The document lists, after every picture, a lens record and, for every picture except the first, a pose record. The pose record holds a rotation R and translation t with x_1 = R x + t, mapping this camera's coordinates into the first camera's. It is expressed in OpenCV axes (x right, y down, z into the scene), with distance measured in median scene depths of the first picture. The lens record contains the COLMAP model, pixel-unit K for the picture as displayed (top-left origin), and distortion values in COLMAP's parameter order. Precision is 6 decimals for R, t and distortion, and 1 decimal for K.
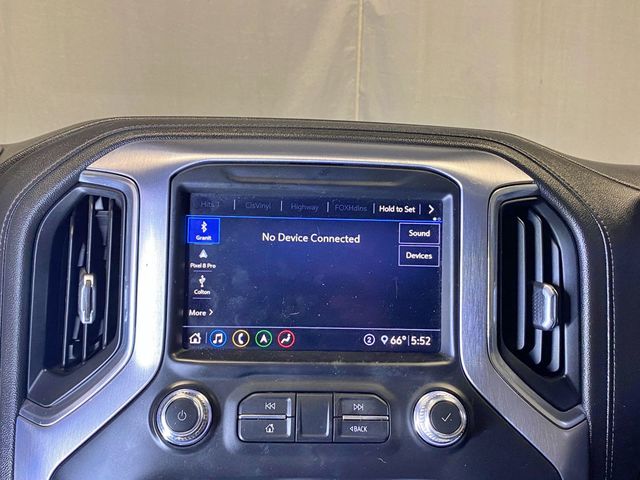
lens RADIAL K [[683.3, 0, 323.4], [0, 683.3, 228.5], [0, 0, 1]] dist [0.024132, 0.000000]
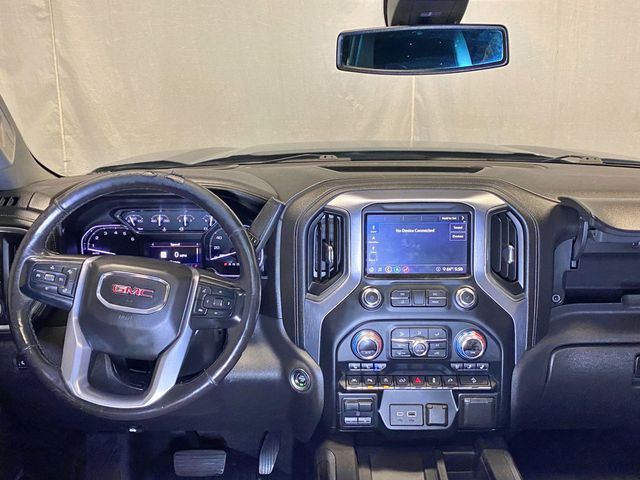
lens RADIAL K [[650.9, 0, 322.0], [0, 650.9, 239.1], [0, 0, 1]] dist [0.053968, 0.000000]
pose [[0.997604, -0.019957, -0.066238, -0.212272], [0.028838, 0.990294, 0.135962, -0.307083], [0.062882, -0.137547, 0.988497, -1.492486]]
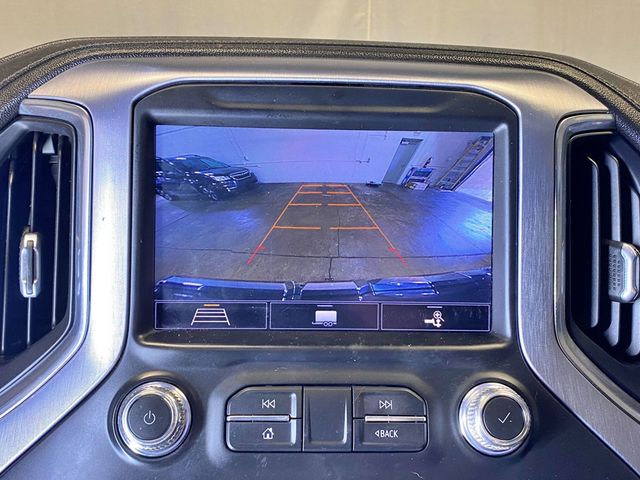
lens RADIAL K [[674.2, 0, 323.2], [0, 674.2, 240.9], [0, 0, 1]] dist [0.005415, 0.000000]
pose [[0.999882, -0.007796, -0.013266, -0.006114], [0.008355, 0.999057, 0.042614, 0.047088], [0.012921, -0.042720, 0.999004, 0.256722]]
